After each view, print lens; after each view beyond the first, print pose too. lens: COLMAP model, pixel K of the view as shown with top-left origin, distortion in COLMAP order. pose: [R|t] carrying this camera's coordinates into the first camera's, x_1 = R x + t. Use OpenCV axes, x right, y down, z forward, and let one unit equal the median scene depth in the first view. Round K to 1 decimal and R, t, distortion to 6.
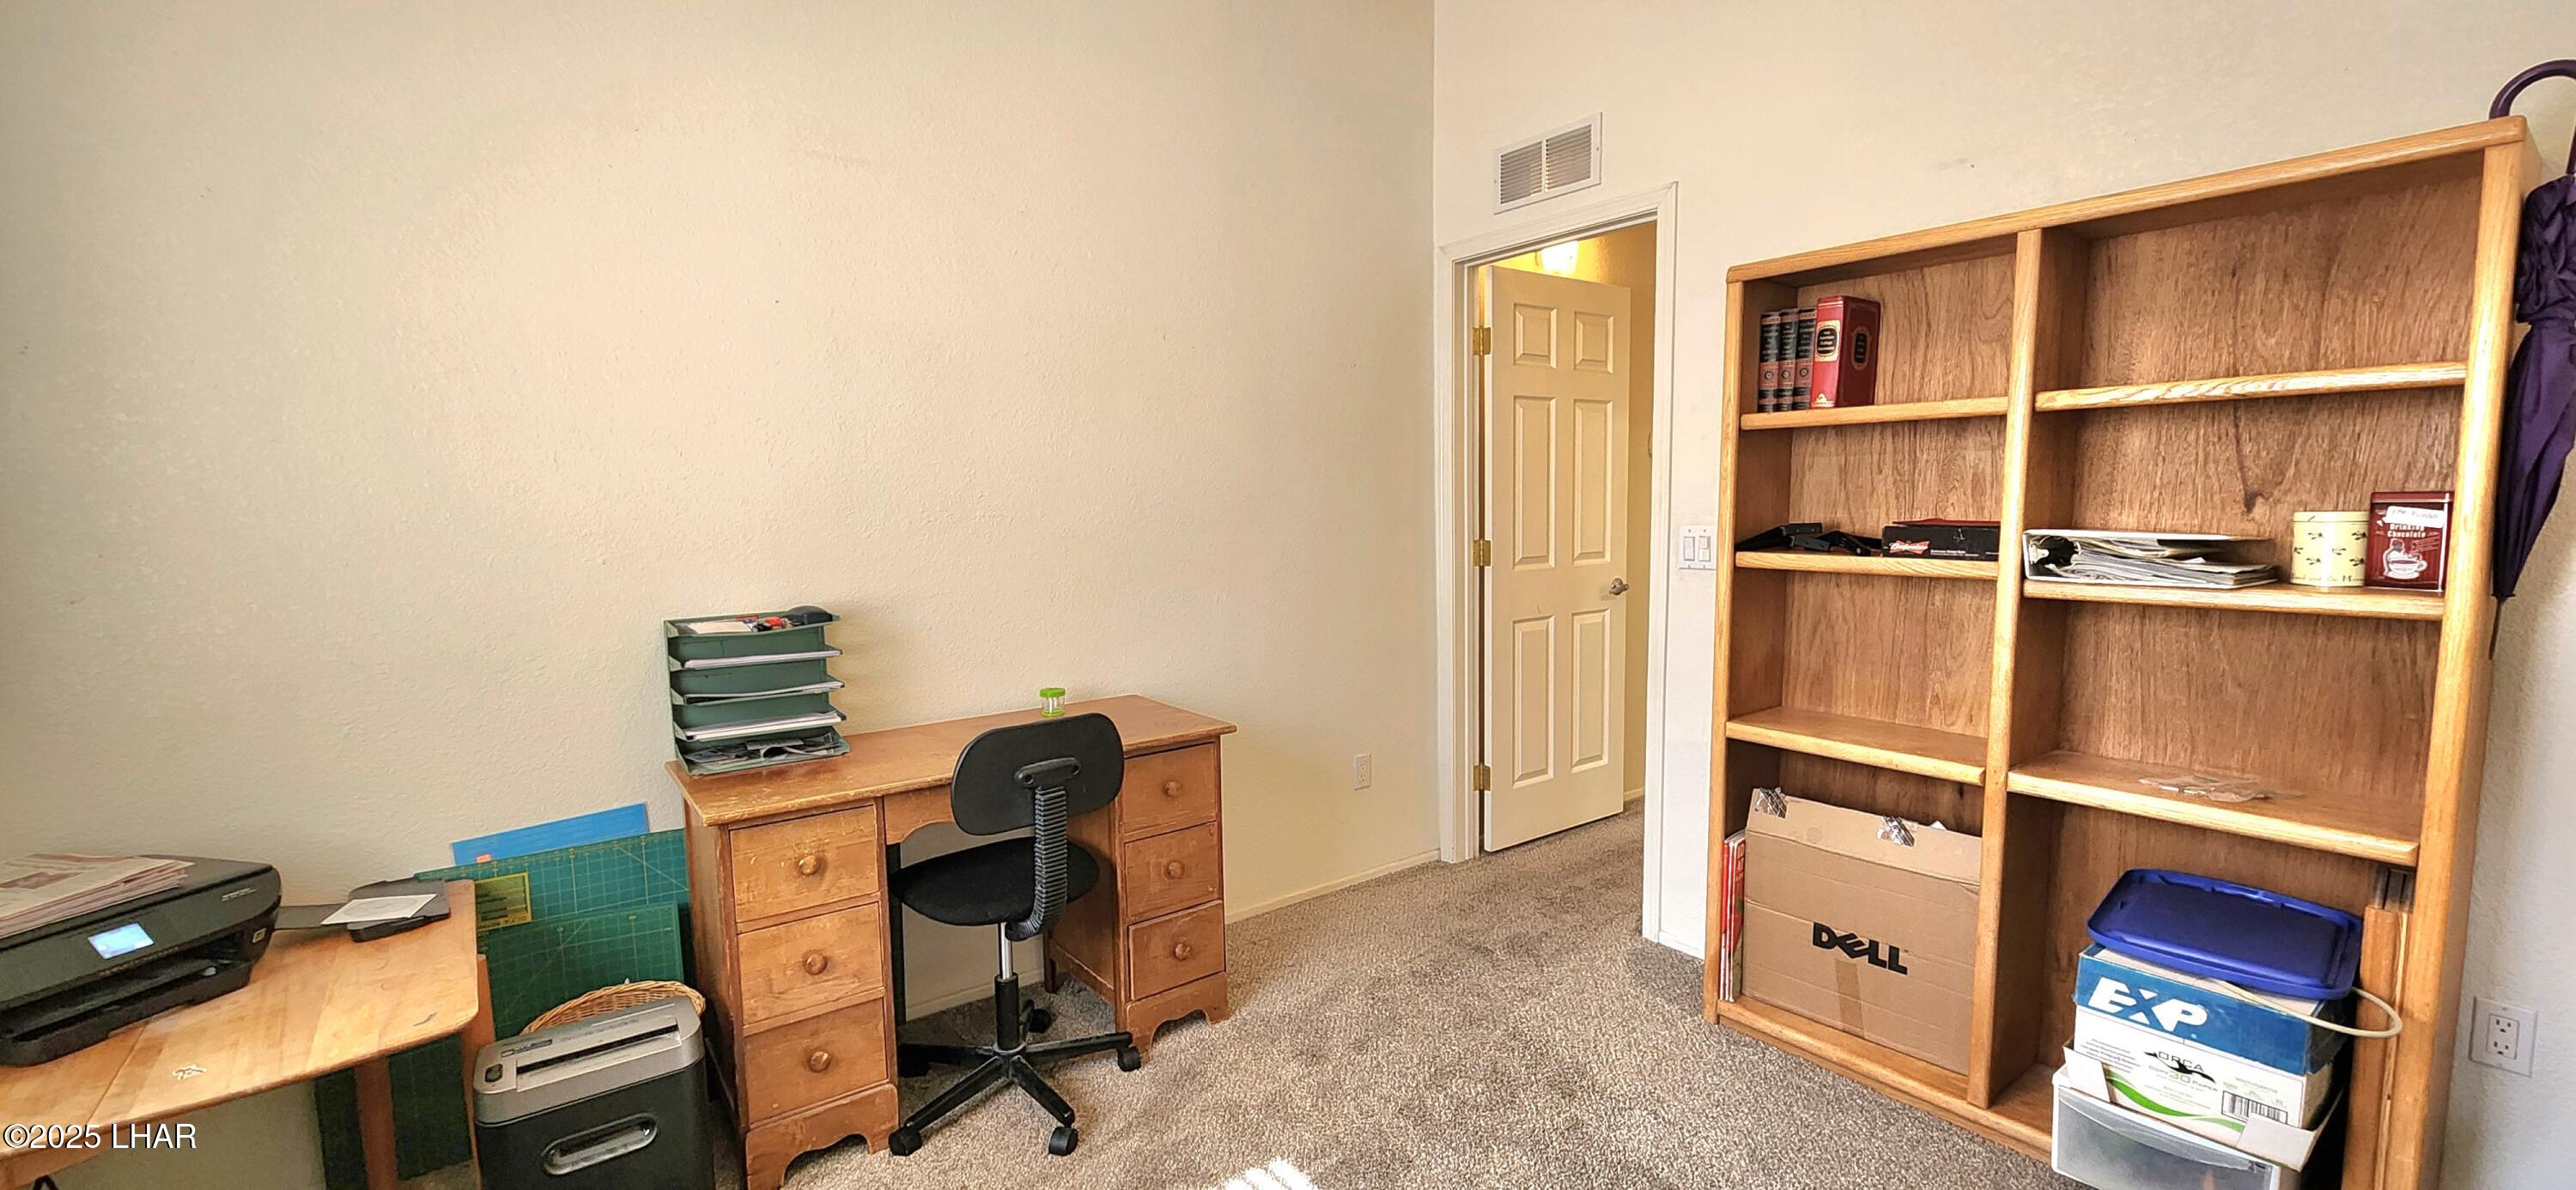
lens RADIAL K [[1077.9, 0, 1289.7], [0, 1077.9, 598.1], [0, 0, 1]] dist [-0.000648, 0.000417]
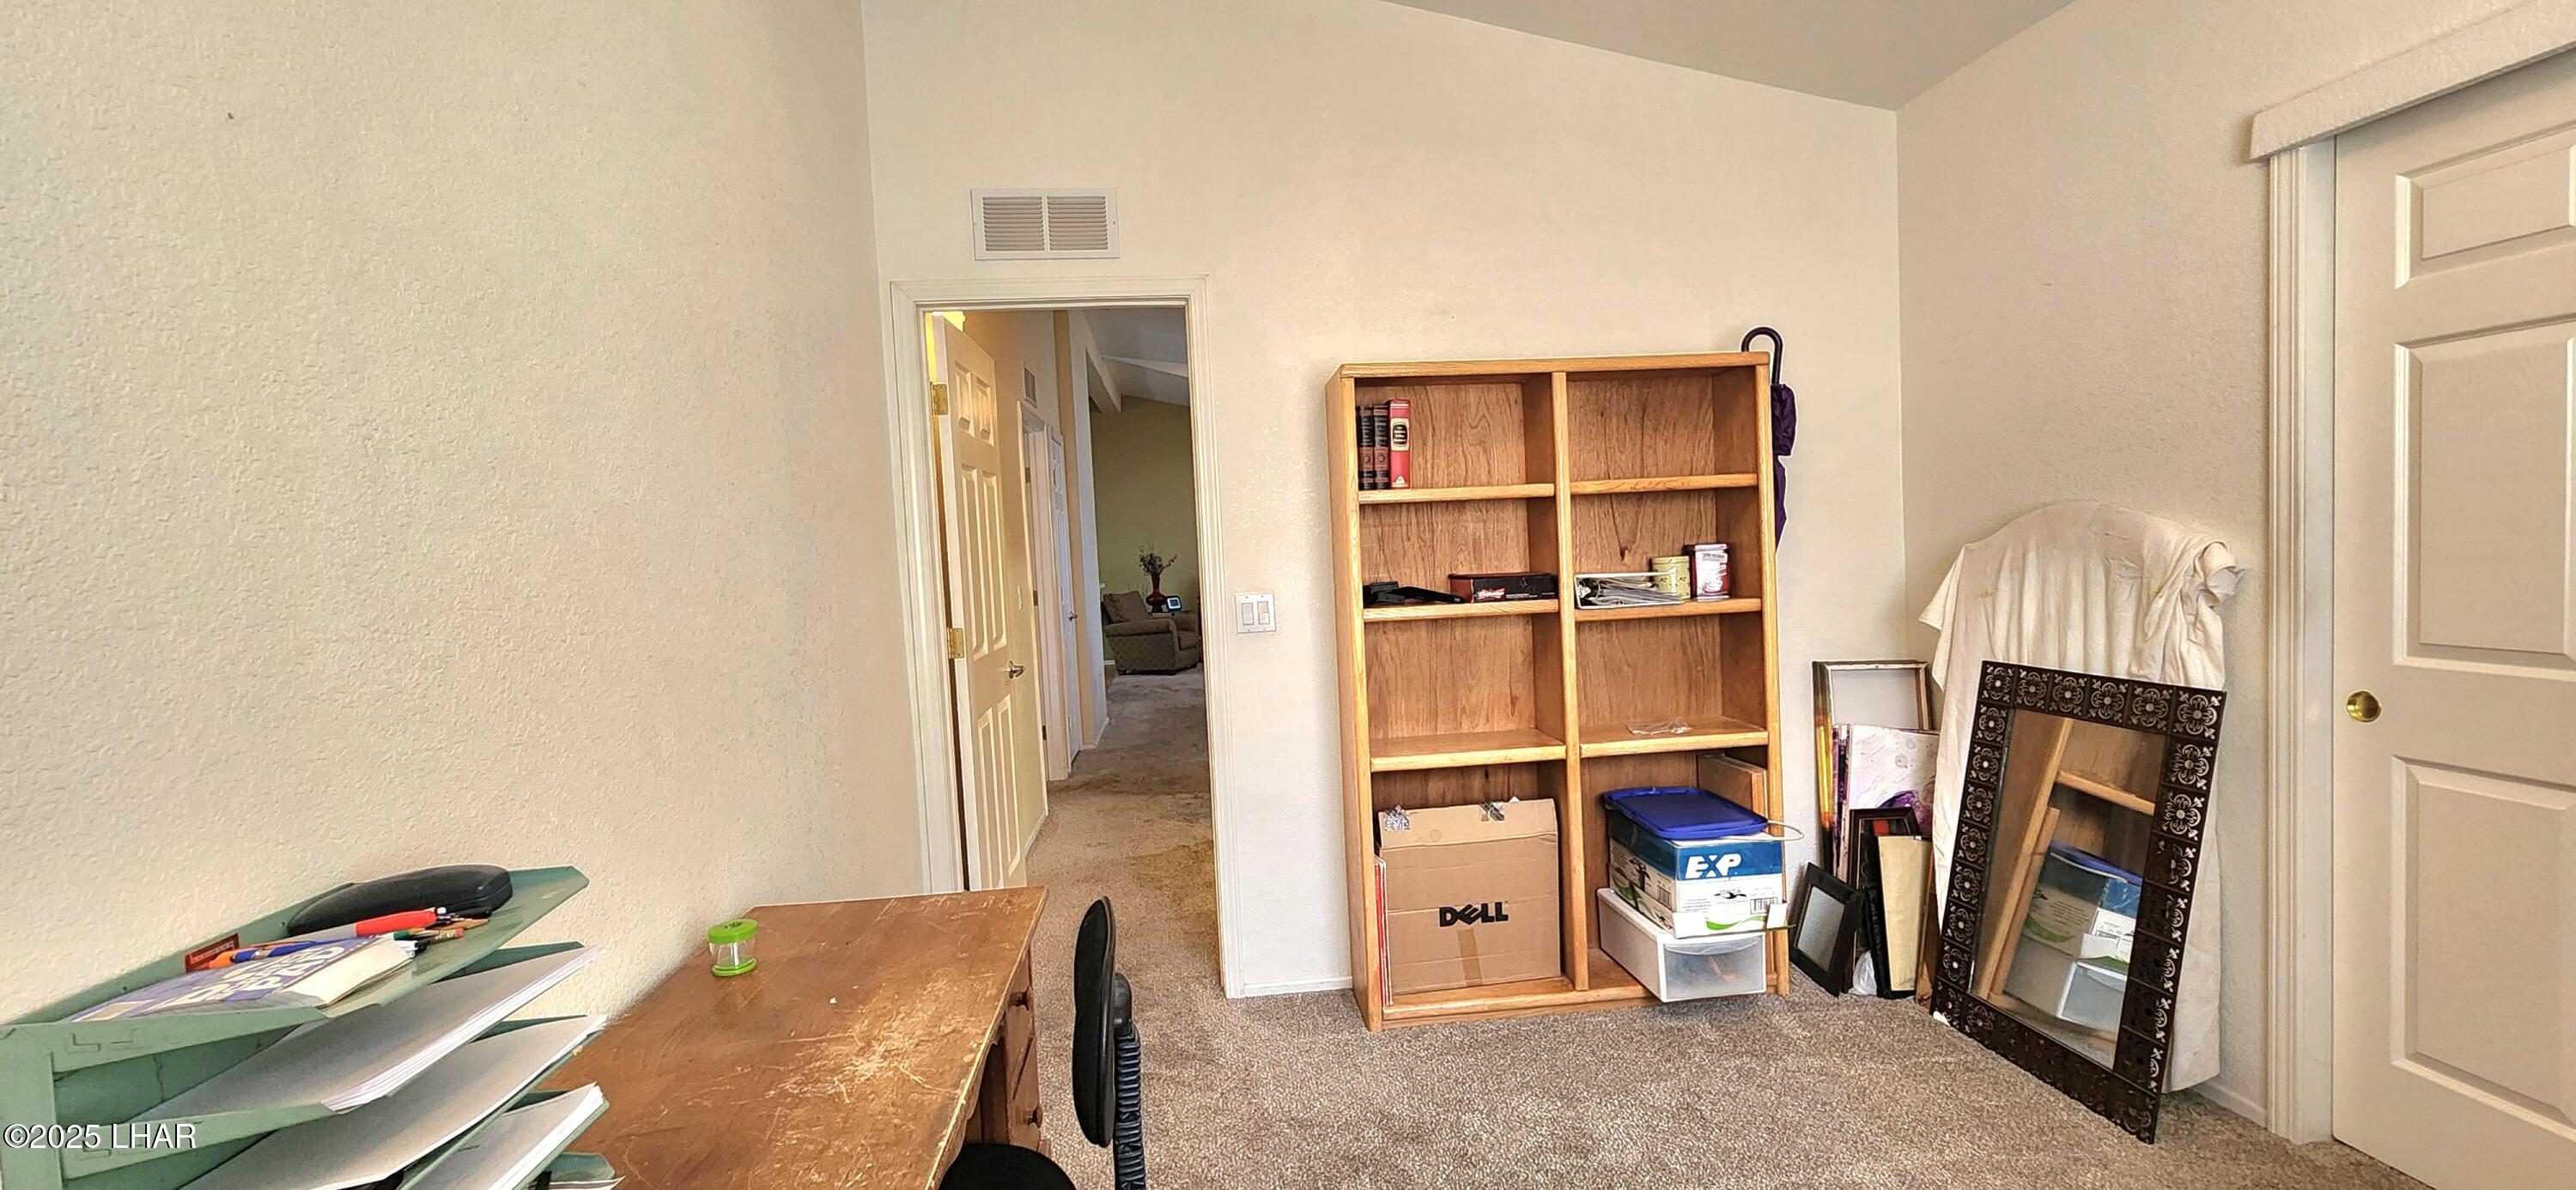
lens RADIAL K [[1077.9, 0, 1289.7], [0, 1077.9, 598.1], [0, 0, 1]] dist [-0.000648, 0.000417]
pose [[0.496041, -0.049428, 0.866891, -0.655618], [0.120856, 0.992591, -0.012559, -0.052242], [-0.859847, 0.110999, 0.498339, 0.520722]]
